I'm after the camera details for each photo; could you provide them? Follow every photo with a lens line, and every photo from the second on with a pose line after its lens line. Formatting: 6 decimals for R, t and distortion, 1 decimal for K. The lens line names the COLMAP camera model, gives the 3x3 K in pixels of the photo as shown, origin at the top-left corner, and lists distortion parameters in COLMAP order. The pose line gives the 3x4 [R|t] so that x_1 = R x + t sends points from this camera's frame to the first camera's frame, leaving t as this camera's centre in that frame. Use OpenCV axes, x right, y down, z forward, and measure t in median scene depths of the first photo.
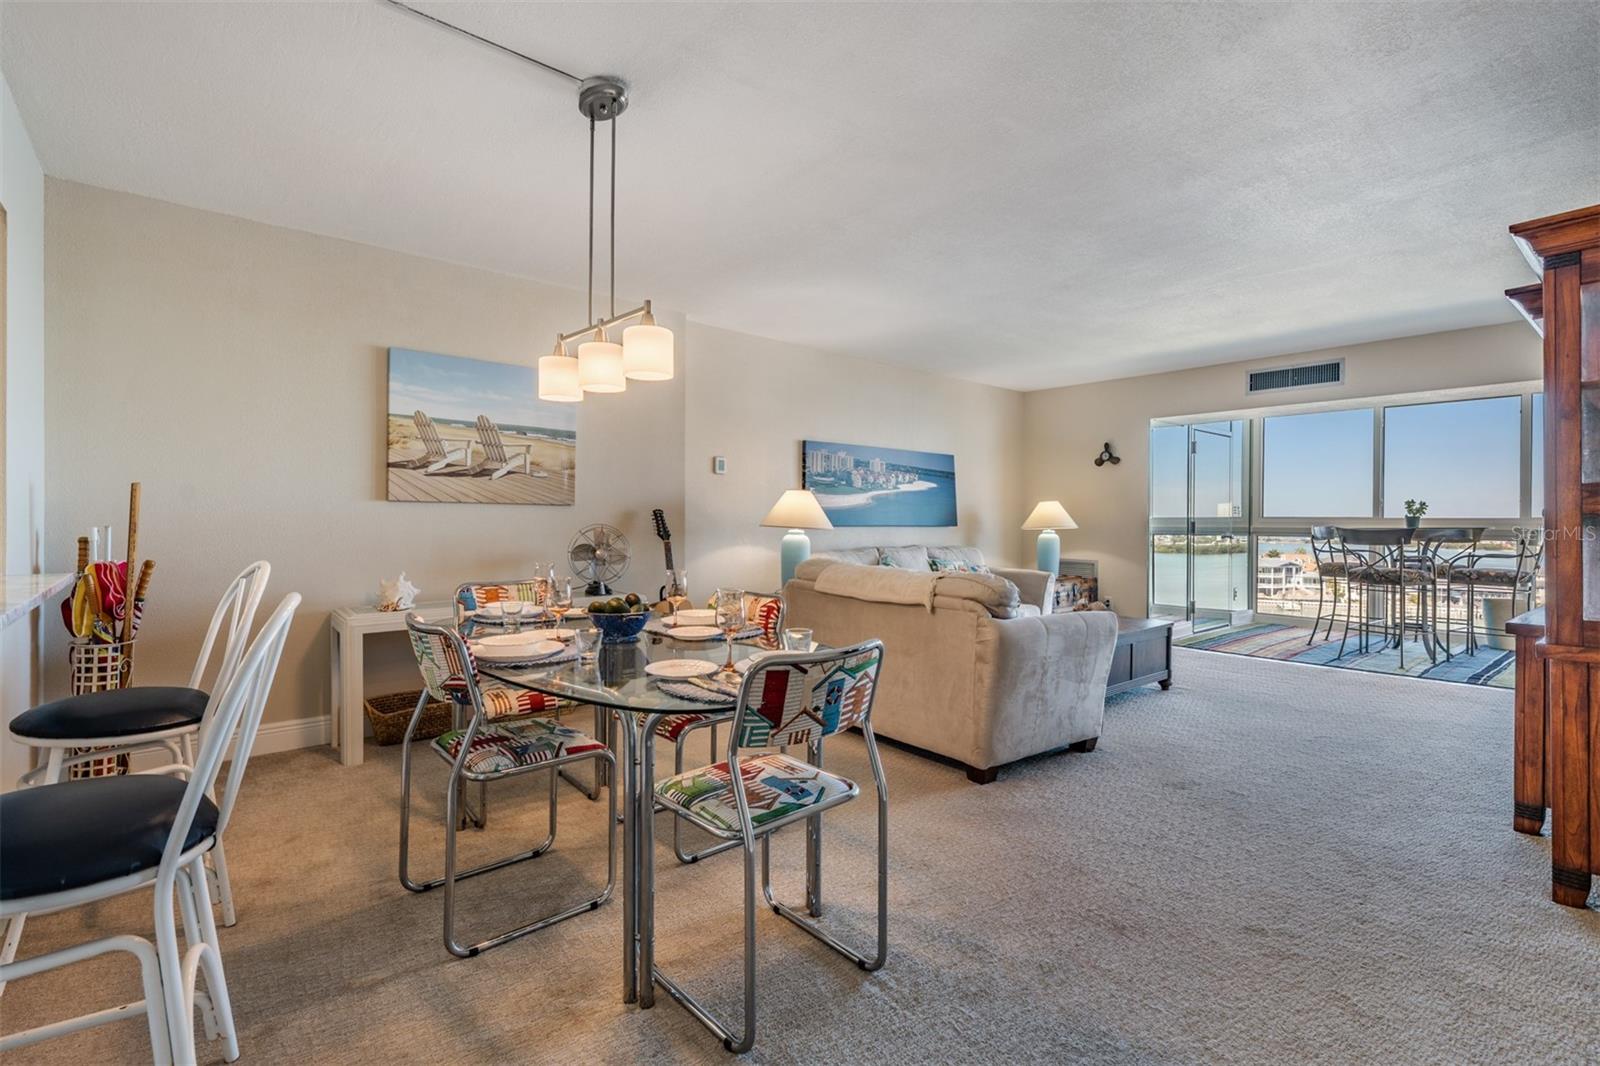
lens RADIAL K [[722.9, 0, 791.2], [0, 722.9, 529.2], [0, 0, 1]] dist [0.003589, 0.001412]
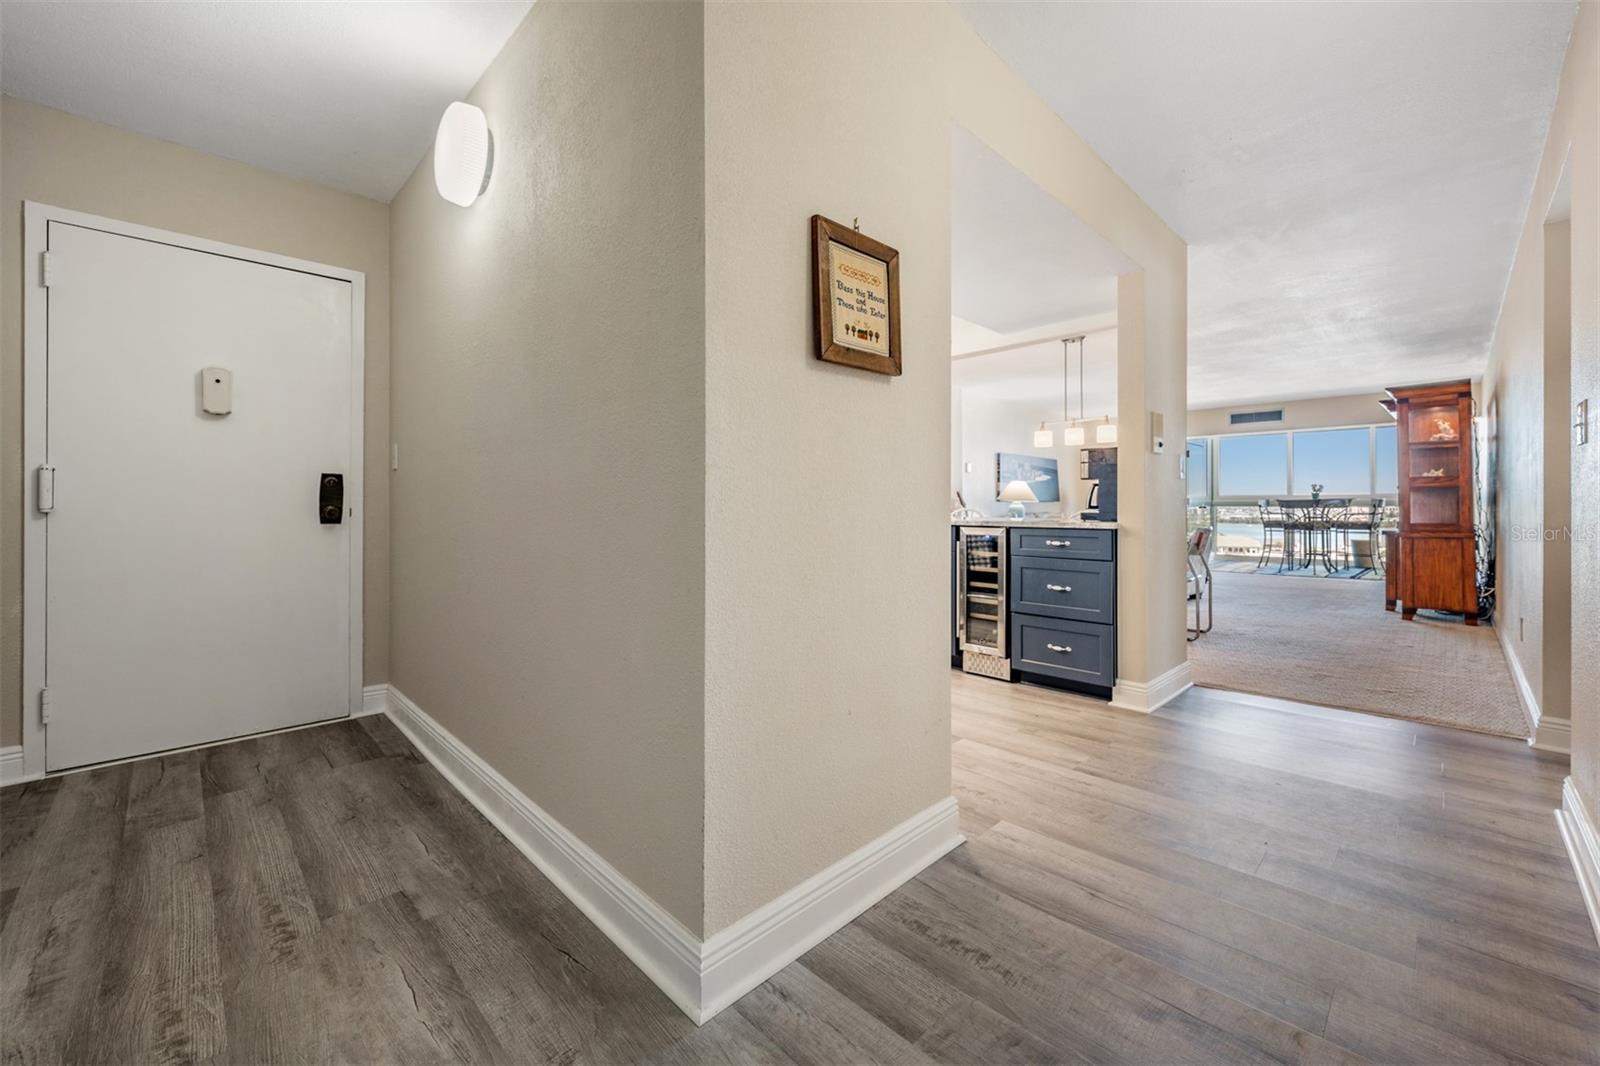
lens RADIAL K [[665.4, 0, 777.3], [0, 665.4, 508.6], [0, 0, 1]] dist [-0.003591, 0.001028]
pose [[0.996673, -0.012379, 0.080560, -0.594905], [0.012980, 0.999892, -0.006946, 0.014716], [-0.080465, 0.007969, 0.996726, -0.521961]]
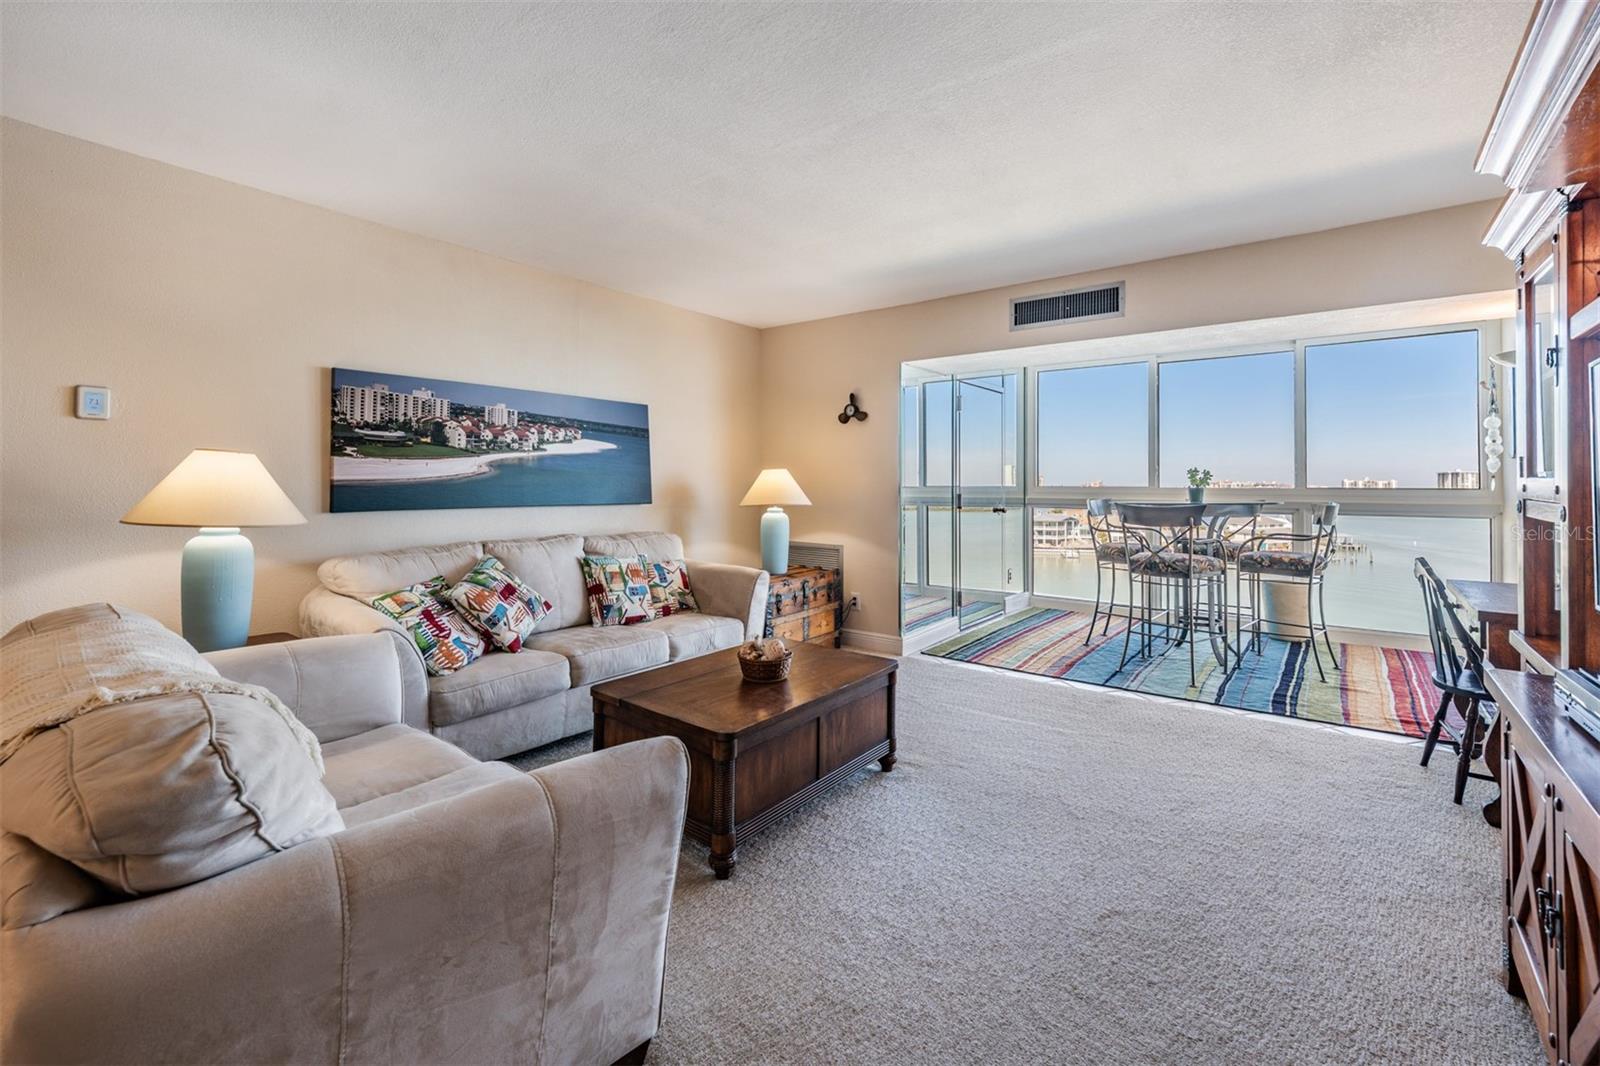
lens RADIAL K [[665.4, 0, 785.4], [0, 665.4, 482.3], [0, 0, 1]] dist [-0.003591, 0.001028]
pose [[0.980140, -0.003099, 0.198281, 0.249678], [0.005806, 0.999898, -0.013071, -0.017244], [-0.198220, 0.013962, 0.980058, 0.352584]]
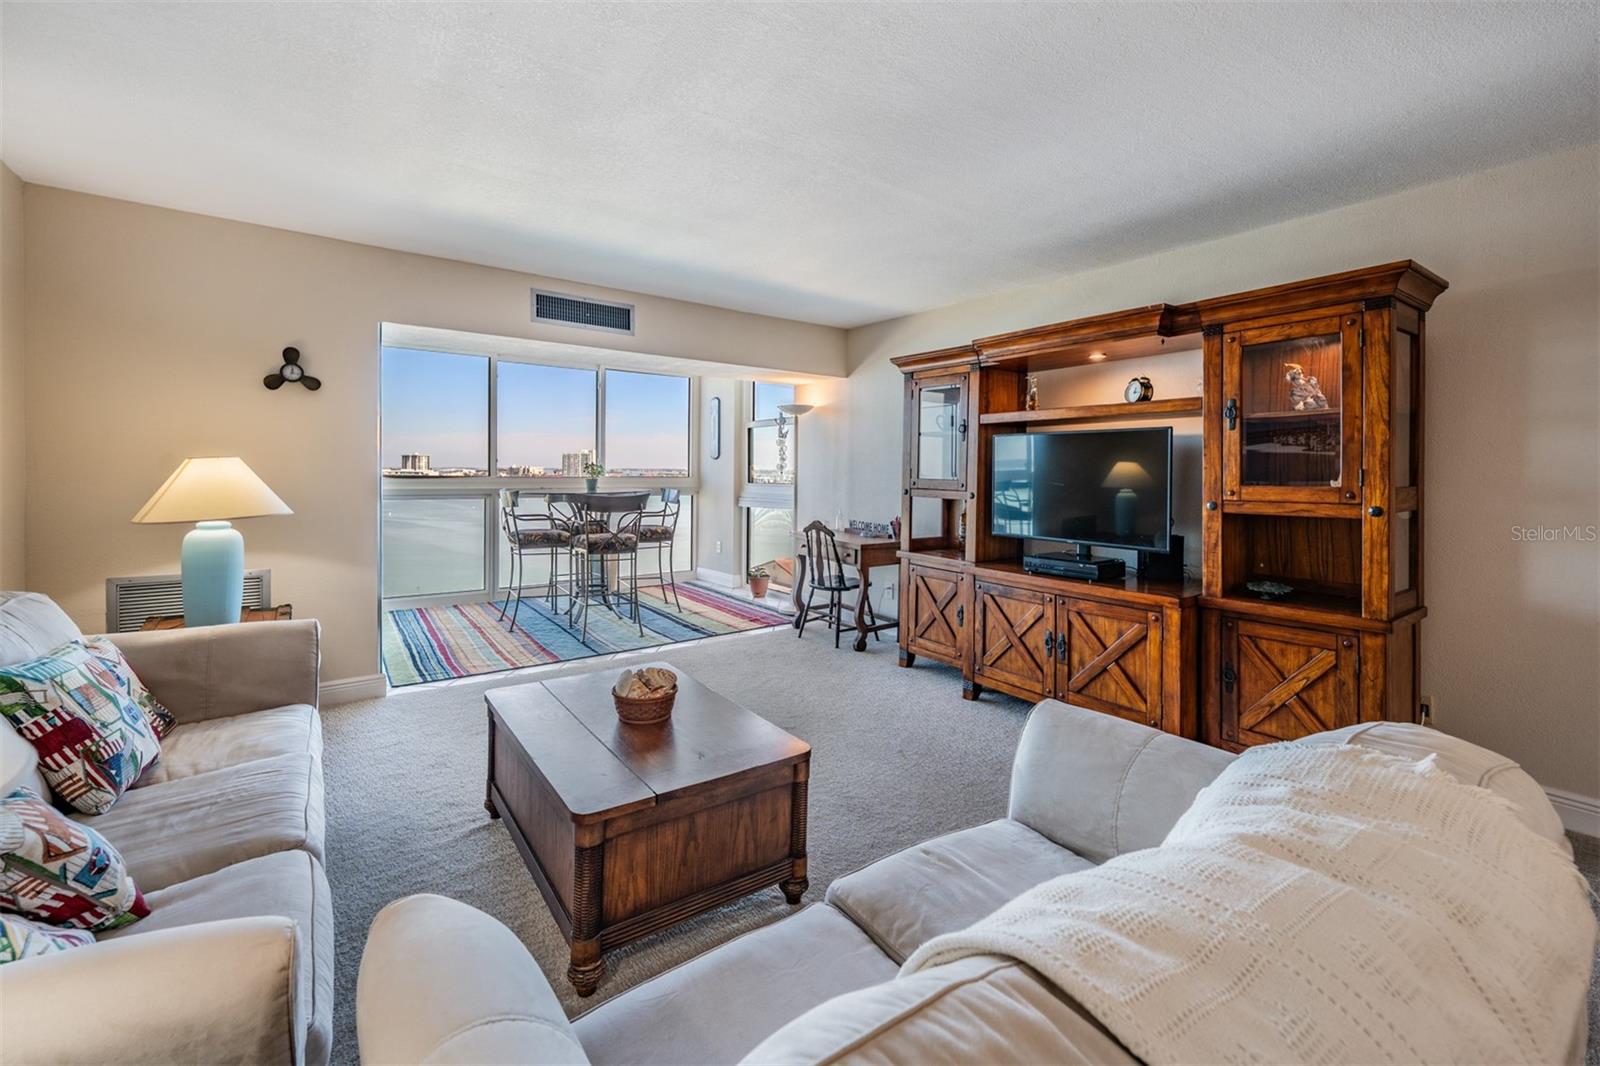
lens RADIAL K [[665.4, 0, 806.3], [0, 665.4, 477.7], [0, 0, 1]] dist [-0.003591, 0.001028]
pose [[0.052507, -0.018640, 0.998447, -0.037548], [0.002209, 0.999825, 0.018550, -0.035075], [-0.998618, 0.001232, 0.052539, 0.663469]]
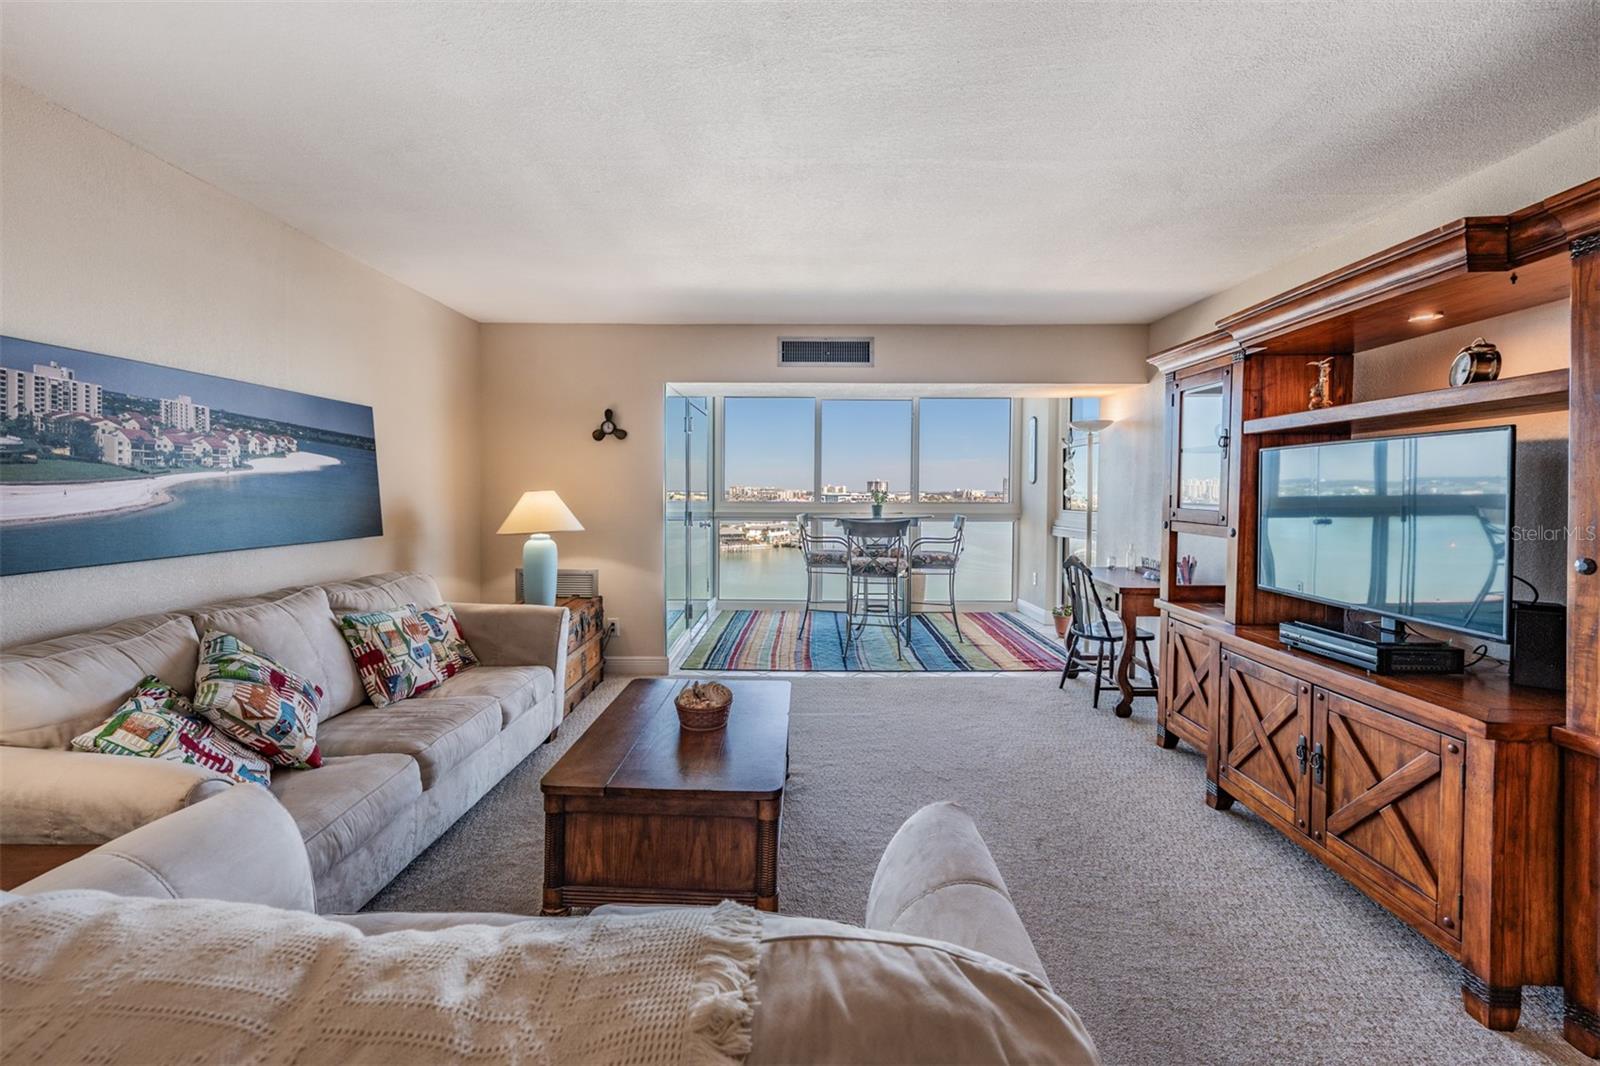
lens RADIAL K [[665.4, 0, 800.6], [0, 665.4, 505.9], [0, 0, 1]] dist [-0.003591, 0.001028]
pose [[0.648356, -0.023384, 0.760978, 0.055055], [0.010599, 0.999709, 0.021689, -0.037906], [-0.761264, -0.005997, 0.648415, 0.465933]]
